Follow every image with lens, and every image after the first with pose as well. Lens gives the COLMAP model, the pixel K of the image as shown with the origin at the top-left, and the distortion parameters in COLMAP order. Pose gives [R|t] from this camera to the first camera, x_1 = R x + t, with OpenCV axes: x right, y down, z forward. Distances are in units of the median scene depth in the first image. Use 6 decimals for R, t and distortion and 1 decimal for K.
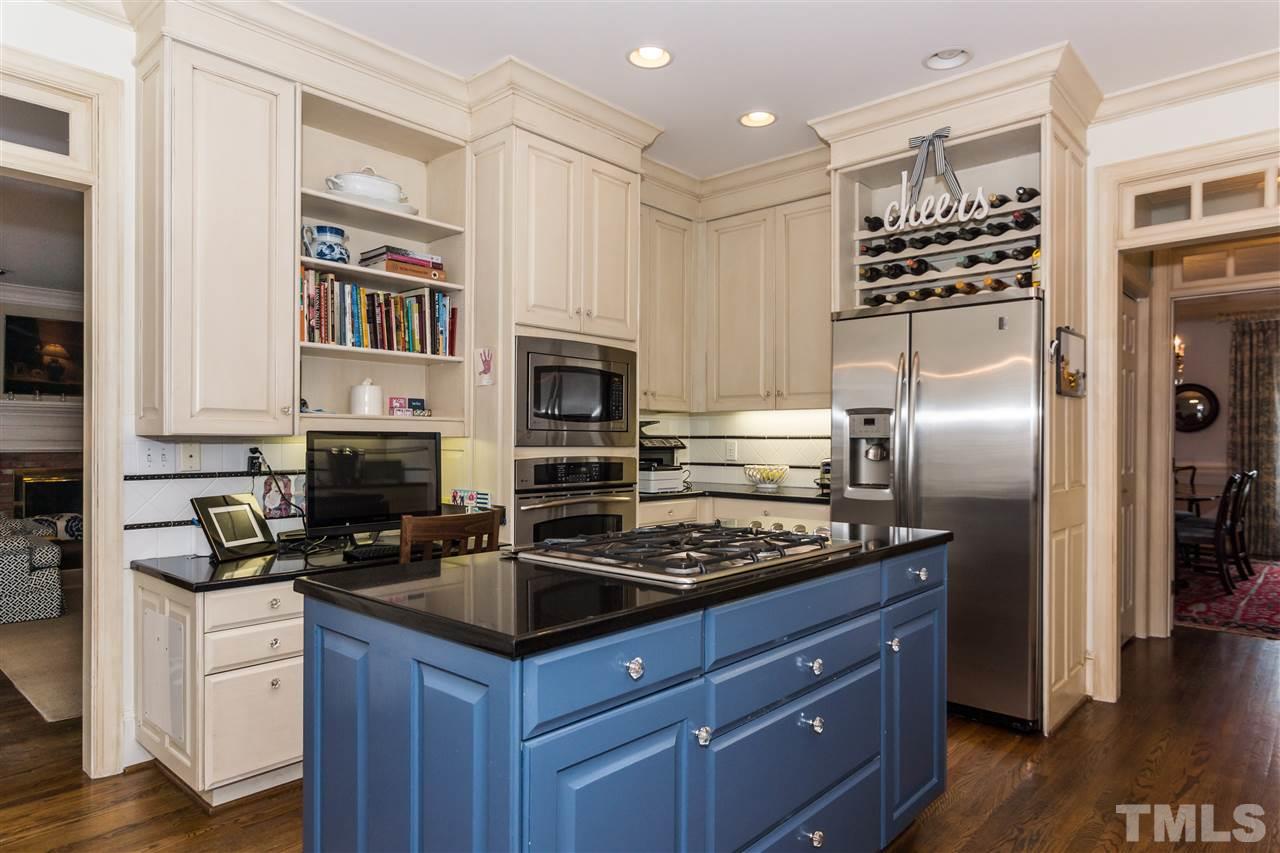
lens RADIAL K [[764.0, 0, 641.2], [0, 764.0, 439.7], [0, 0, 1]] dist [-0.004019, 0.003591]
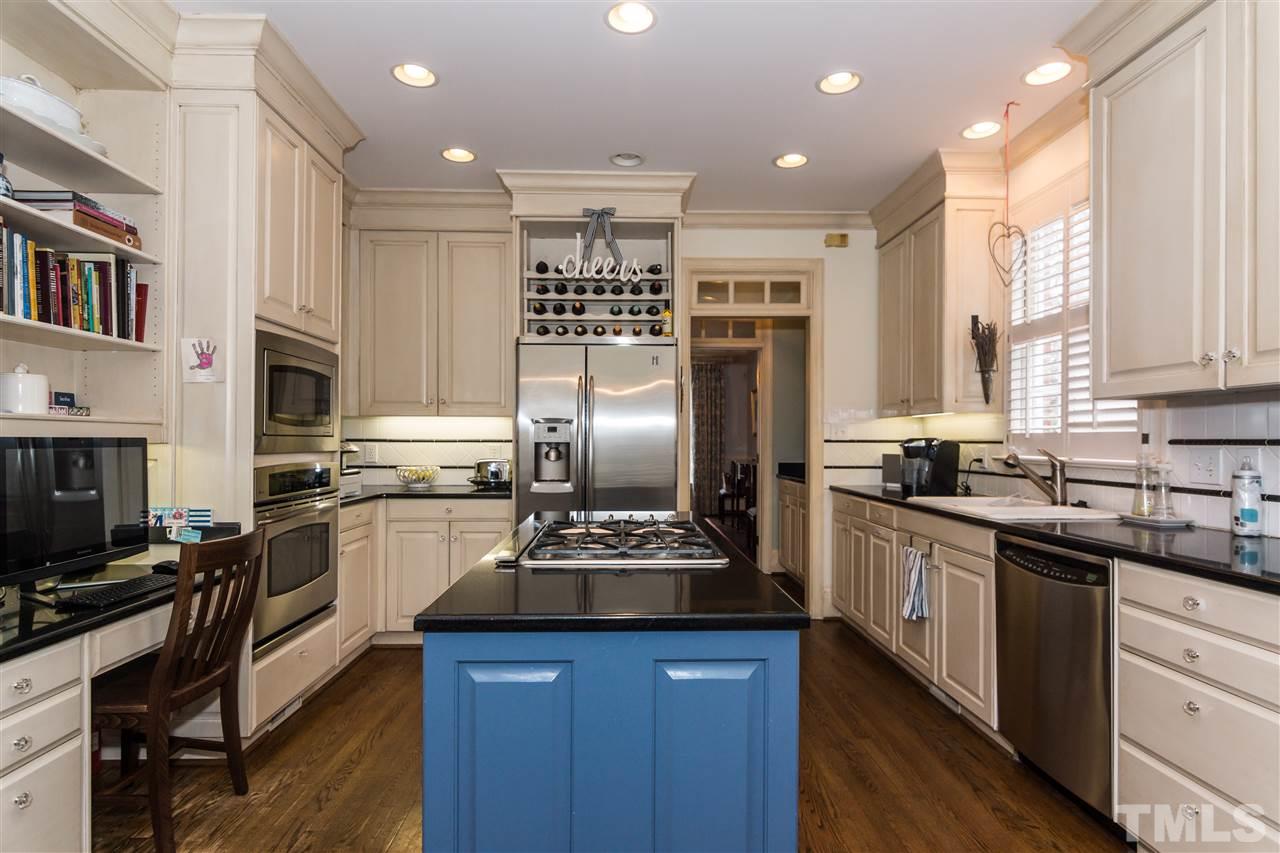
lens RADIAL K [[674.6, 0, 633.9], [0, 674.6, 439.1], [0, 0, 1]] dist [-0.001270, -0.001646]
pose [[0.723980, 0.000449, 0.689821, -0.365191], [-0.001982, 0.999997, 0.001430, -0.009832], [-0.689818, -0.002402, 0.723979, 0.122684]]
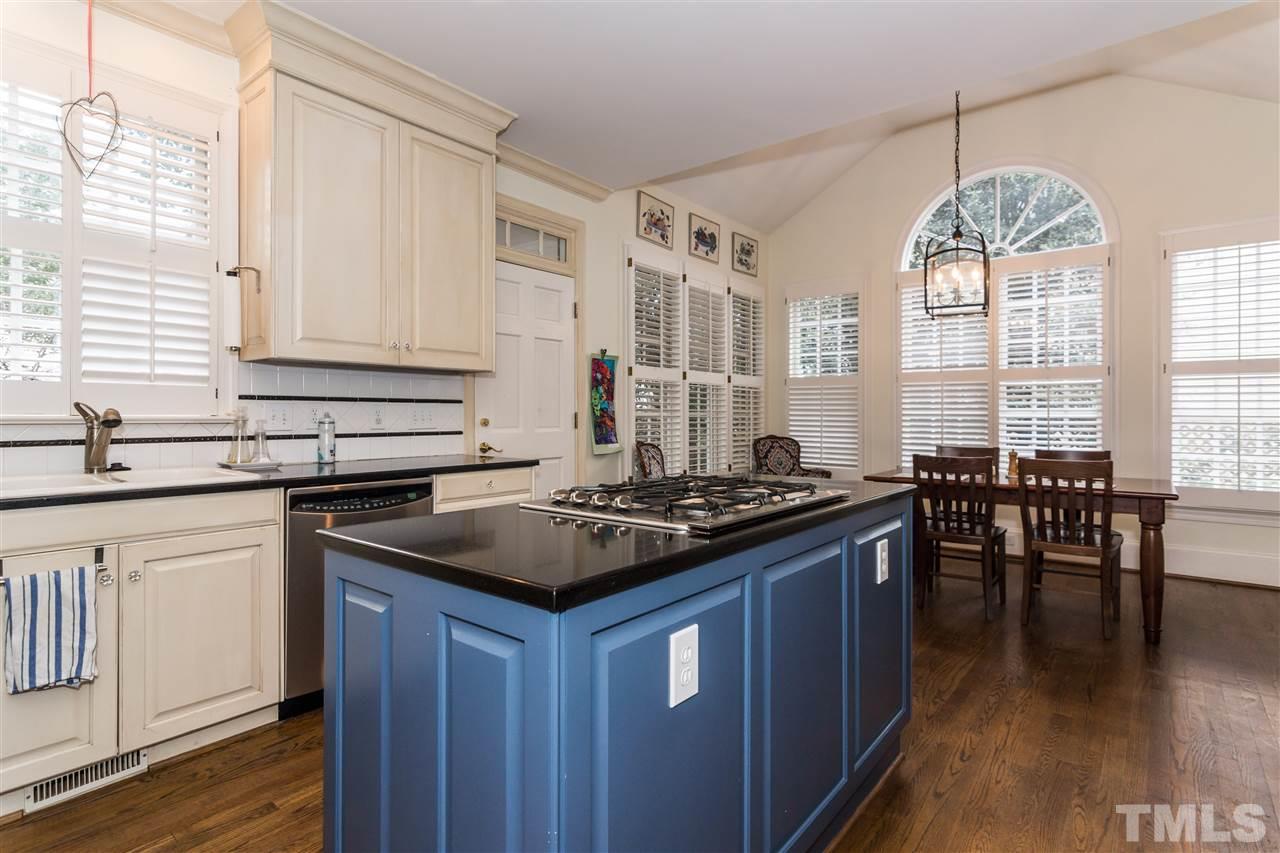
lens RADIAL K [[623.3, 0, 636.6], [0, 623.3, 414.3], [0, 0, 1]] dist [-0.006702, -0.001061]
pose [[-0.998497, -0.003928, -0.054658, 0.111177], [-0.003862, 0.999992, -0.001311, 0.013395], [0.054663, -0.001098, -0.998504, 1.058168]]
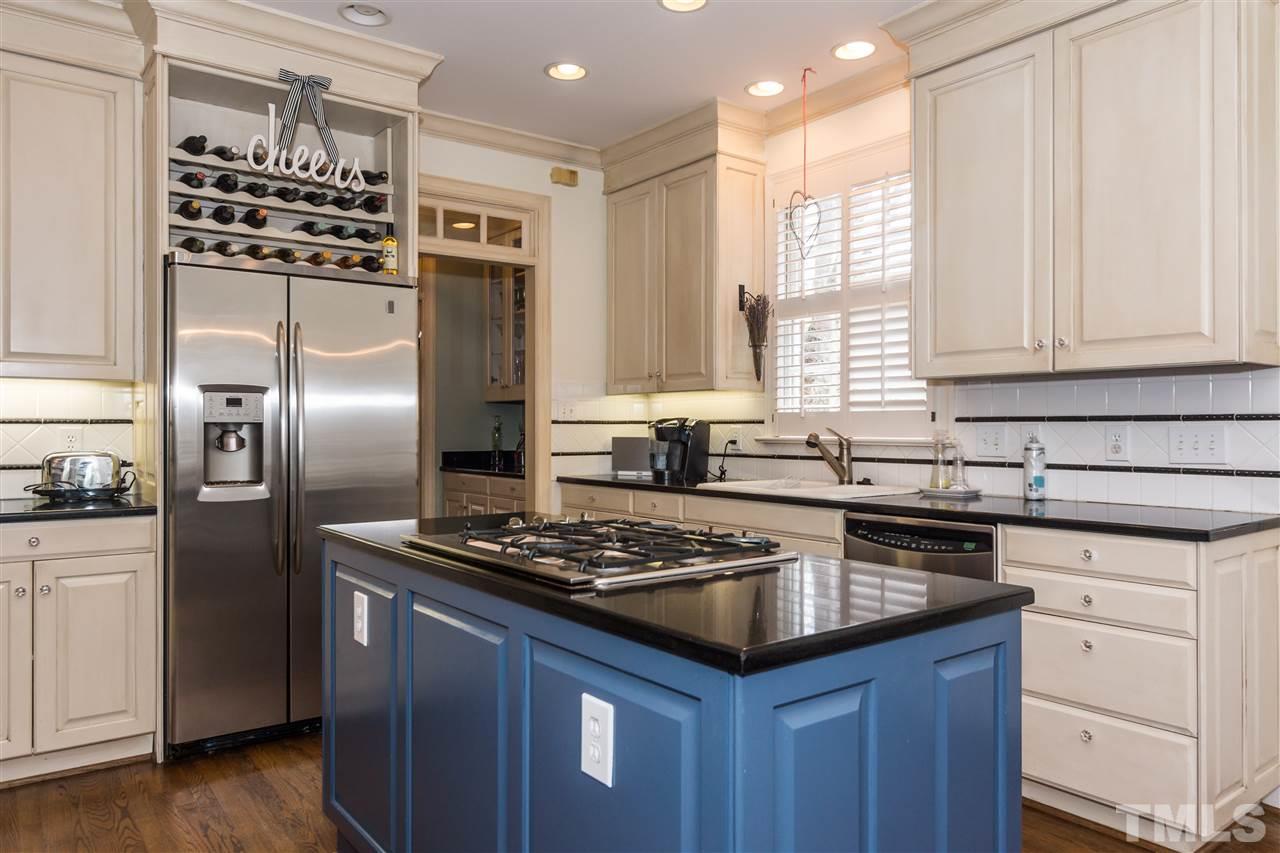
lens RADIAL K [[879.1, 0, 639.9], [0, 879.1, 421.8], [0, 0, 1]] dist [-0.000200, -0.004169]
pose [[0.182664, 0.003865, 0.983168, -0.528808], [-0.000864, 0.999993, -0.003771, -0.000147], [-0.983175, -0.000161, 0.182666, 0.430623]]
